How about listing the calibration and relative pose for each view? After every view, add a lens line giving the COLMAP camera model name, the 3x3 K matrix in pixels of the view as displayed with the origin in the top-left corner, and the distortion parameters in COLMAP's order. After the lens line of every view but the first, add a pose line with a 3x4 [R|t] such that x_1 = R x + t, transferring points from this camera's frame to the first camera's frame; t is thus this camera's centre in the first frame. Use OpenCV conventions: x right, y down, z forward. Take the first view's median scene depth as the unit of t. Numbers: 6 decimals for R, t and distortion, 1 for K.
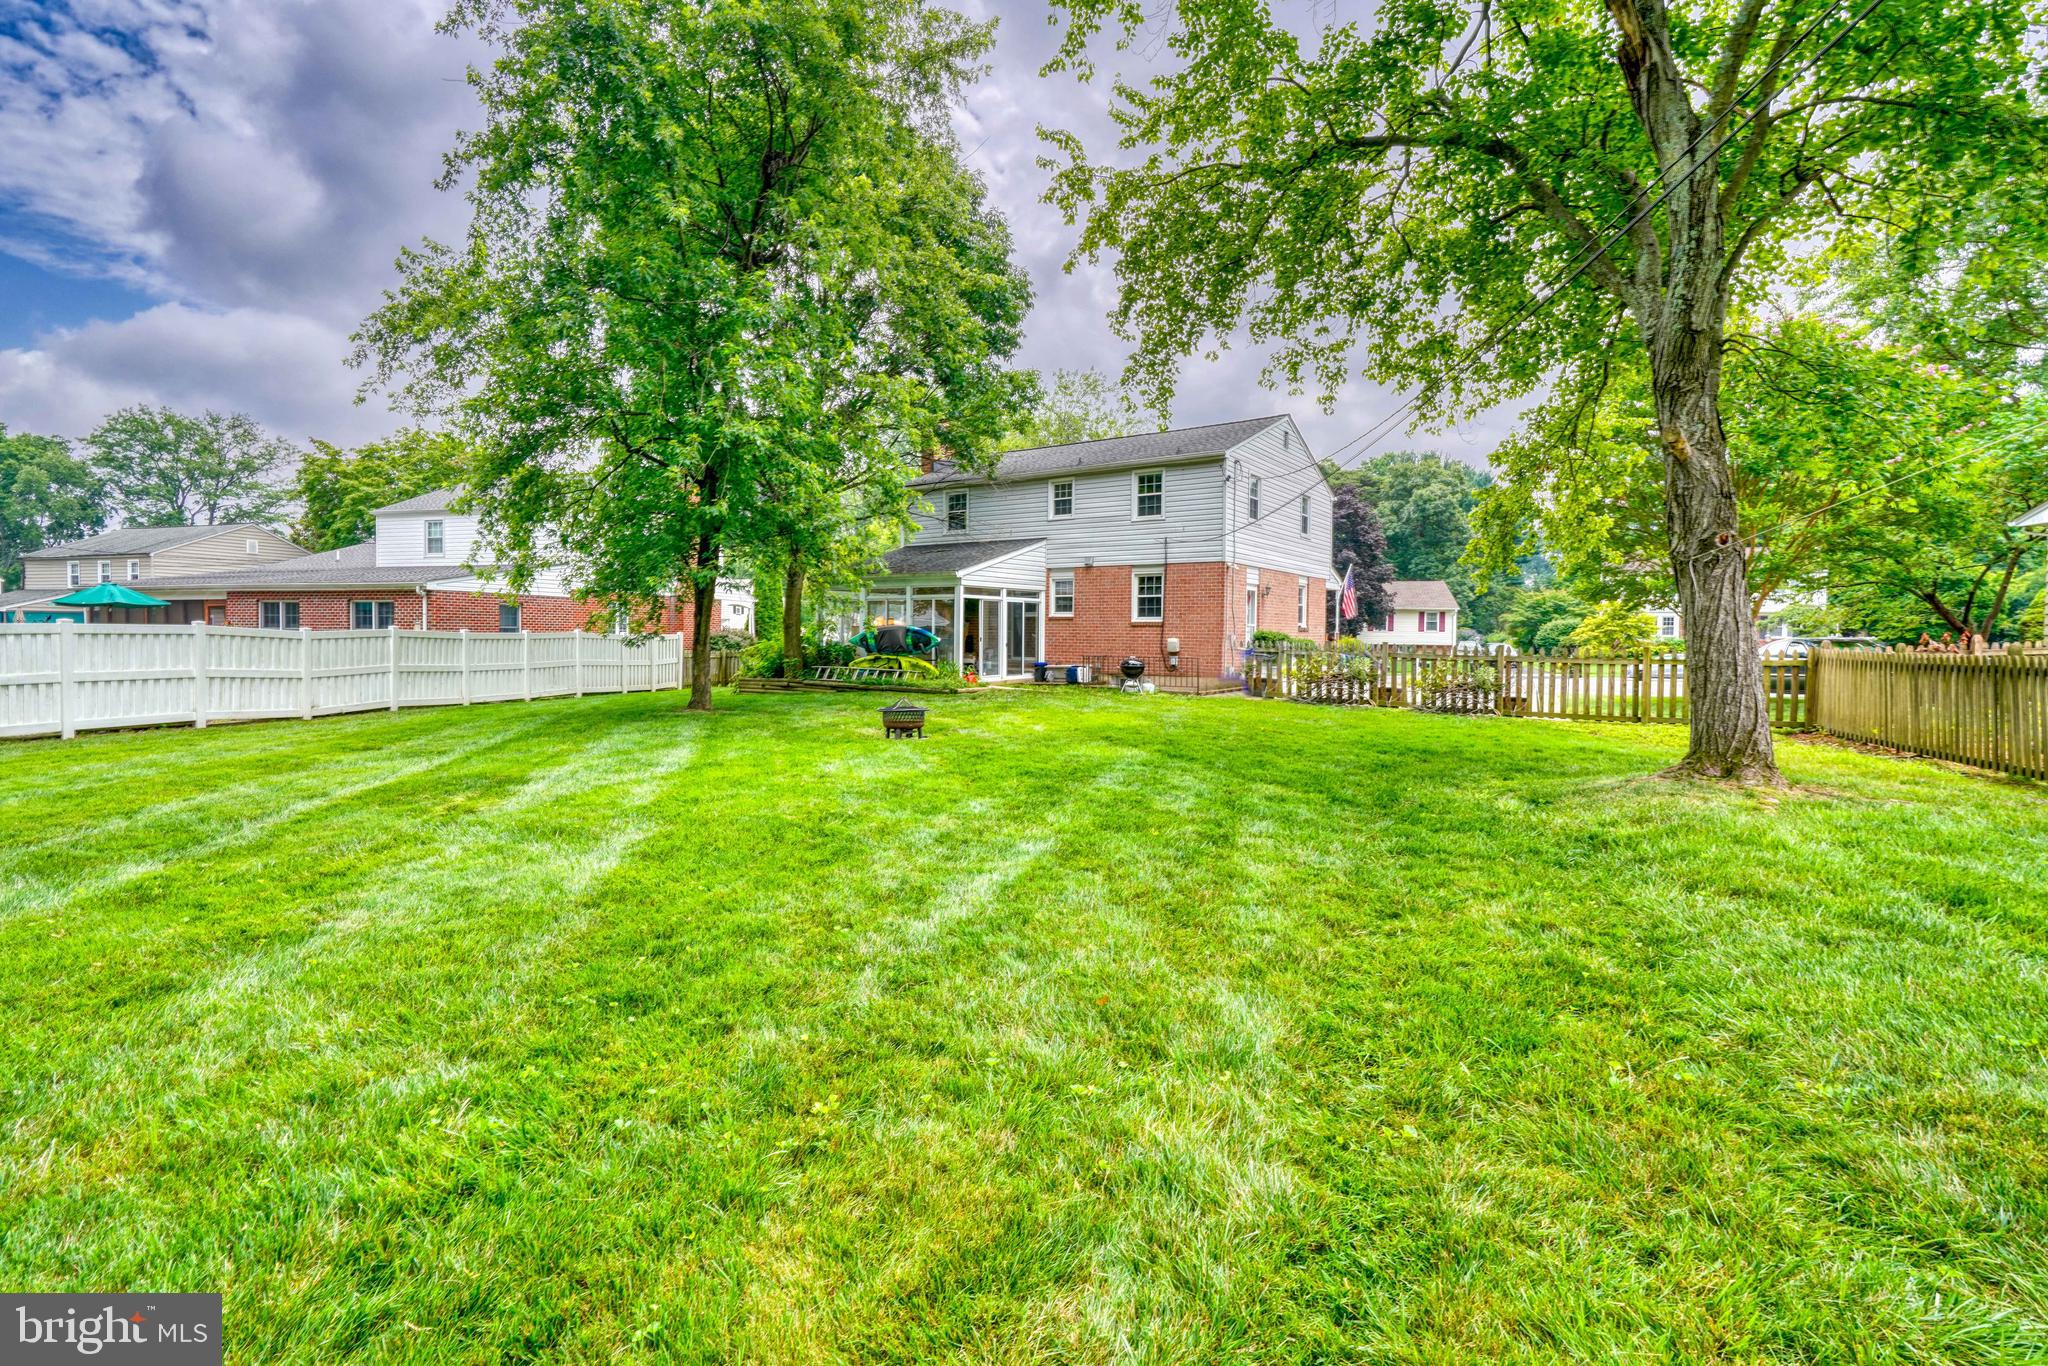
lens RADIAL K [[987.6, 0, 1022.4], [0, 987.6, 631.9], [0, 0, 1]] dist [-0.002195, 0.000188]
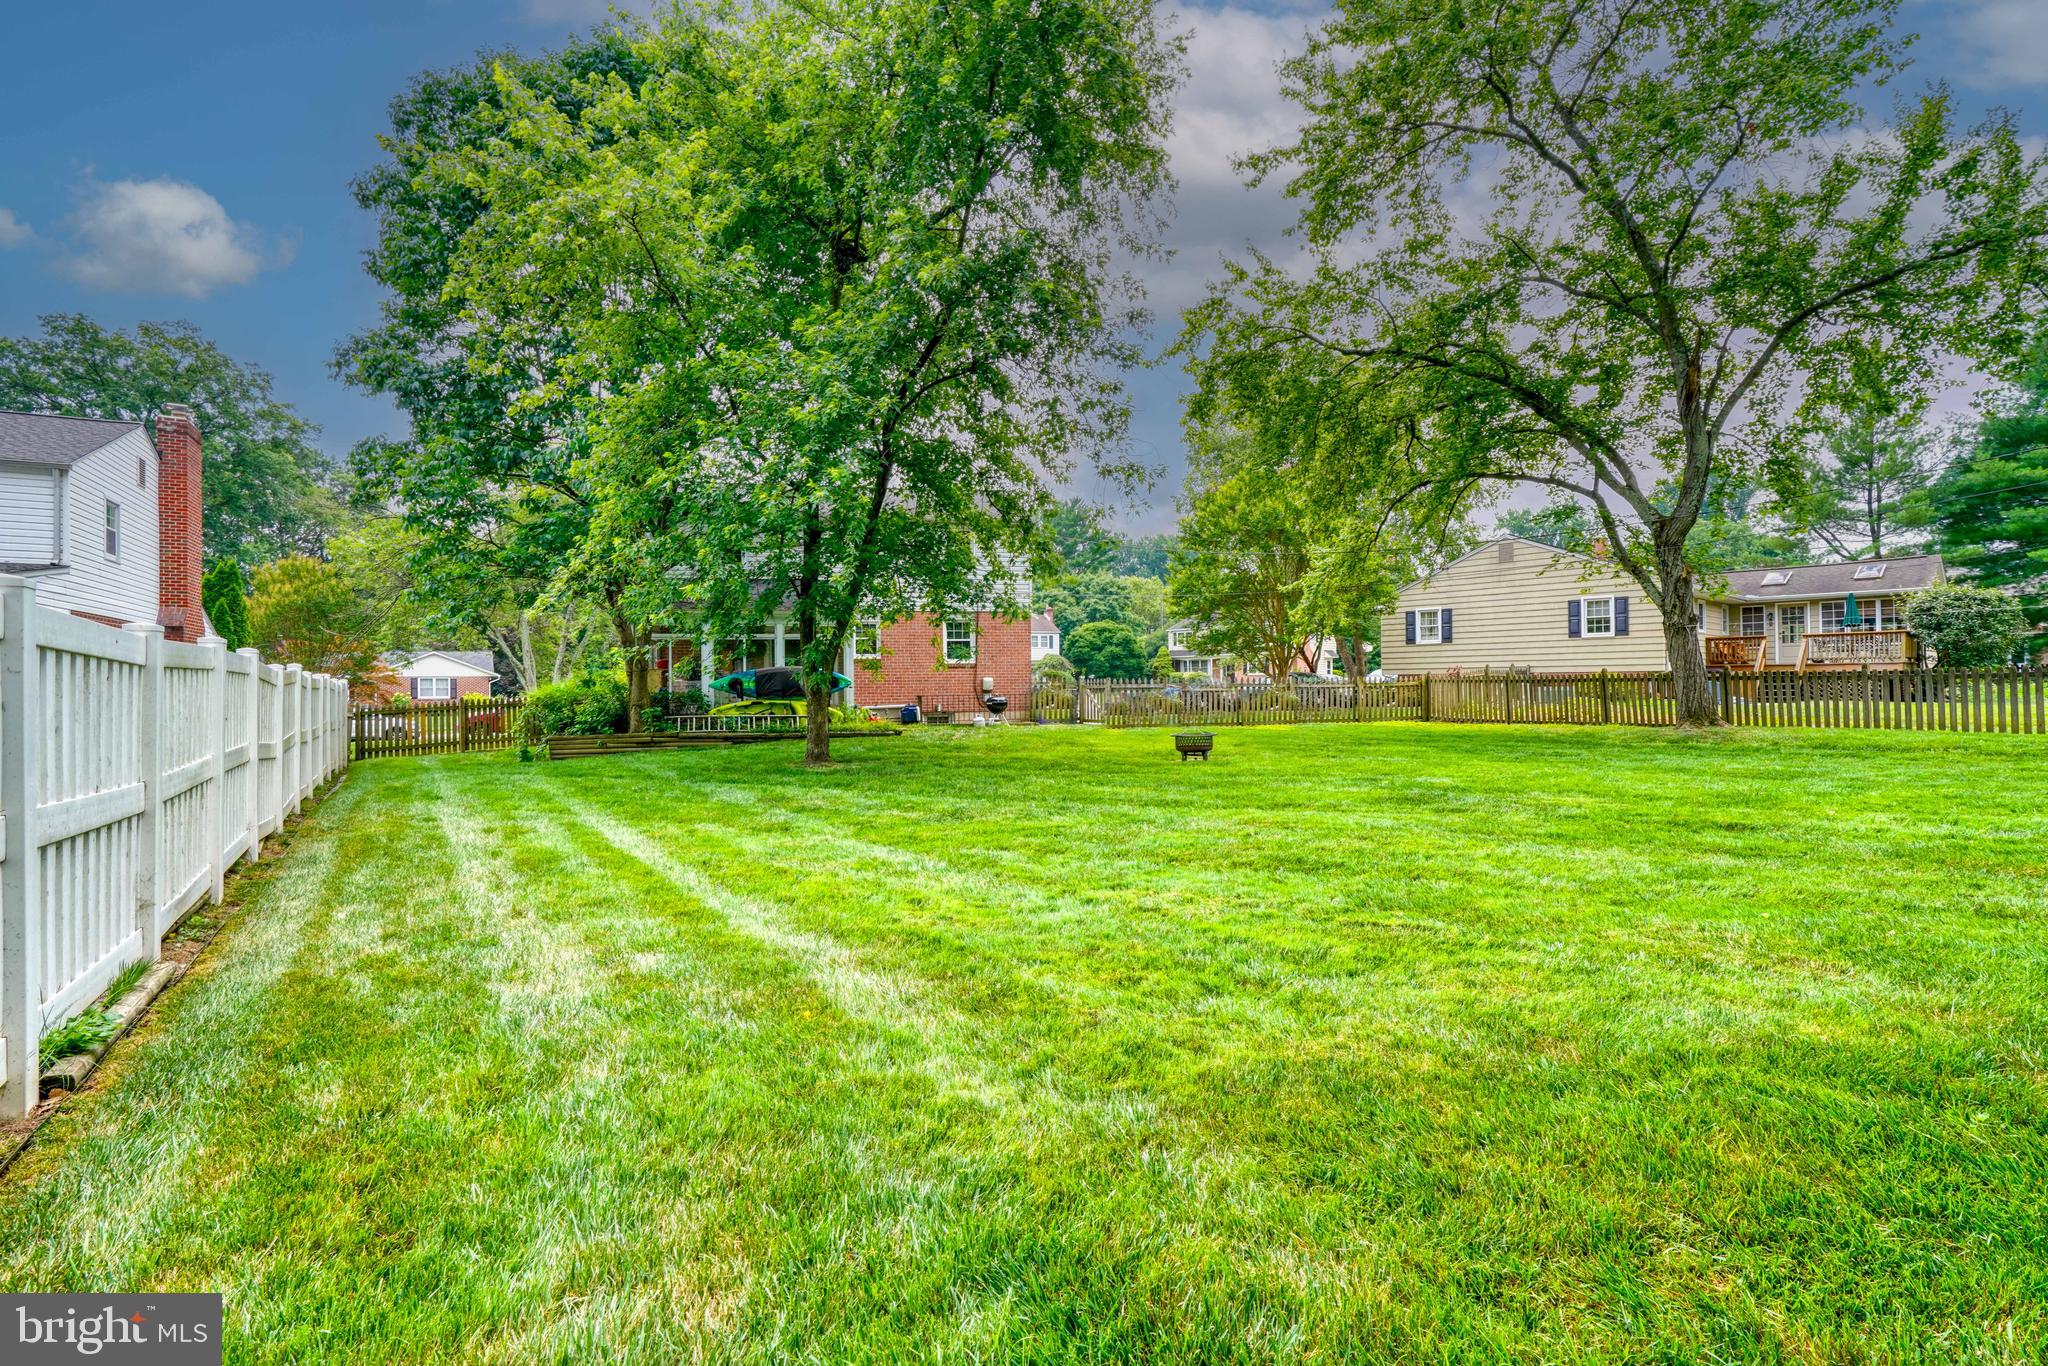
lens RADIAL K [[959.2, 0, 1019.1], [0, 959.2, 673.7], [0, 0, 1]] dist [-0.008415, 0.003637]
pose [[0.642143, -0.006493, 0.766557, -0.650836], [0.012366, 0.999922, -0.001889, 0.004224], [-0.766485, 0.010692, 0.642173, 0.256152]]
